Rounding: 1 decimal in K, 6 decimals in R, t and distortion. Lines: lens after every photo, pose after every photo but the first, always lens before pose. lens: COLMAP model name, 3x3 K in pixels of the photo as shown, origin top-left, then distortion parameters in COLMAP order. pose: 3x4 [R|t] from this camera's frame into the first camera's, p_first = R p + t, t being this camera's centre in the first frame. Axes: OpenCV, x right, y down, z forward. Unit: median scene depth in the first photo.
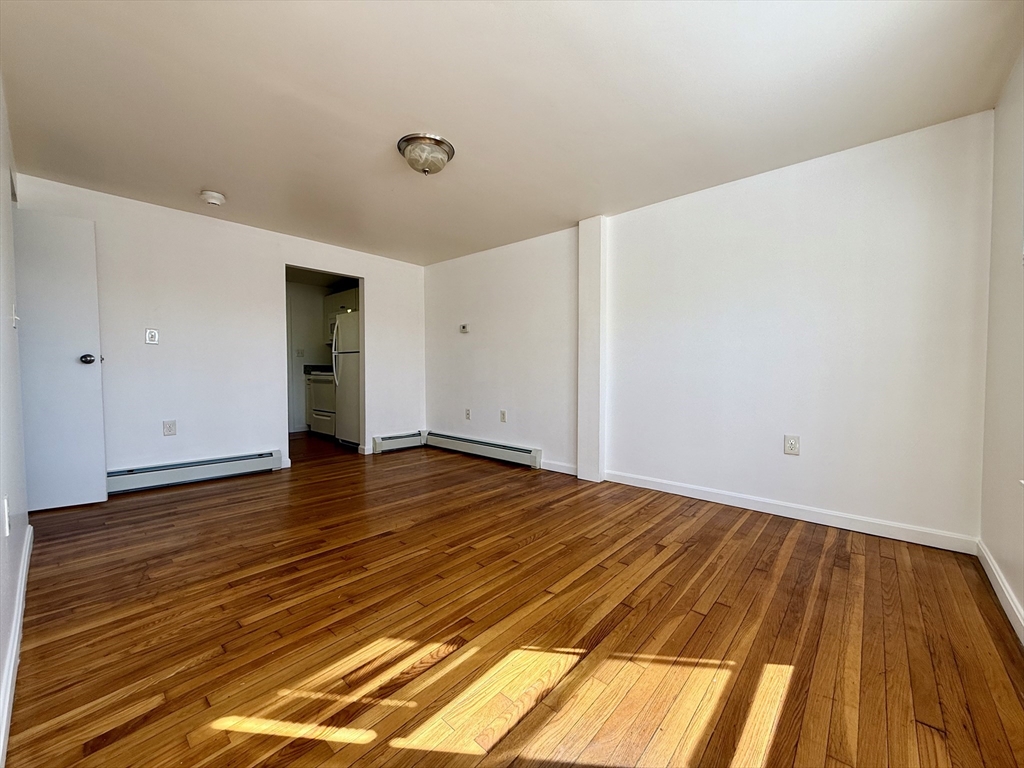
lens RADIAL K [[408.8, 0, 512.0], [0, 408.8, 382.2], [0, 0, 1]] dist [0.001129, -0.000686]
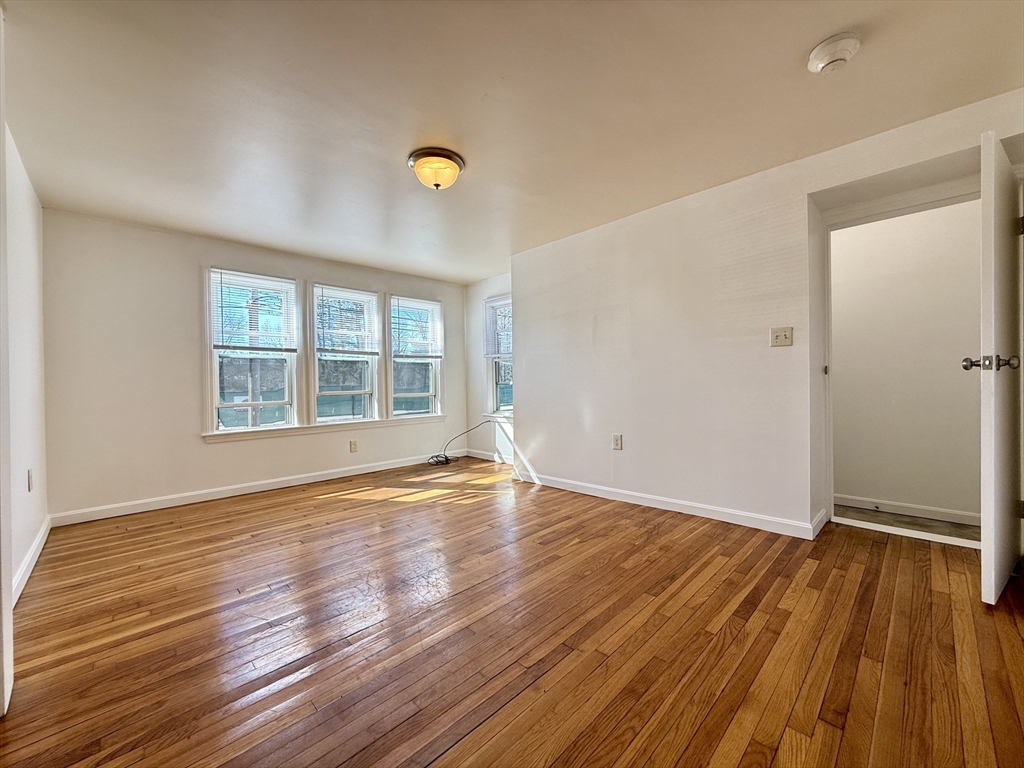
lens RADIAL K [[408.8, 0, 514.0], [0, 408.8, 382.1], [0, 0, 1]] dist [0.001129, -0.000686]
pose [[-0.998024, 0.016880, 0.060532, -0.480647], [0.019177, 0.999110, 0.037563, -0.081895], [-0.059844, 0.038650, -0.997459, 2.142942]]
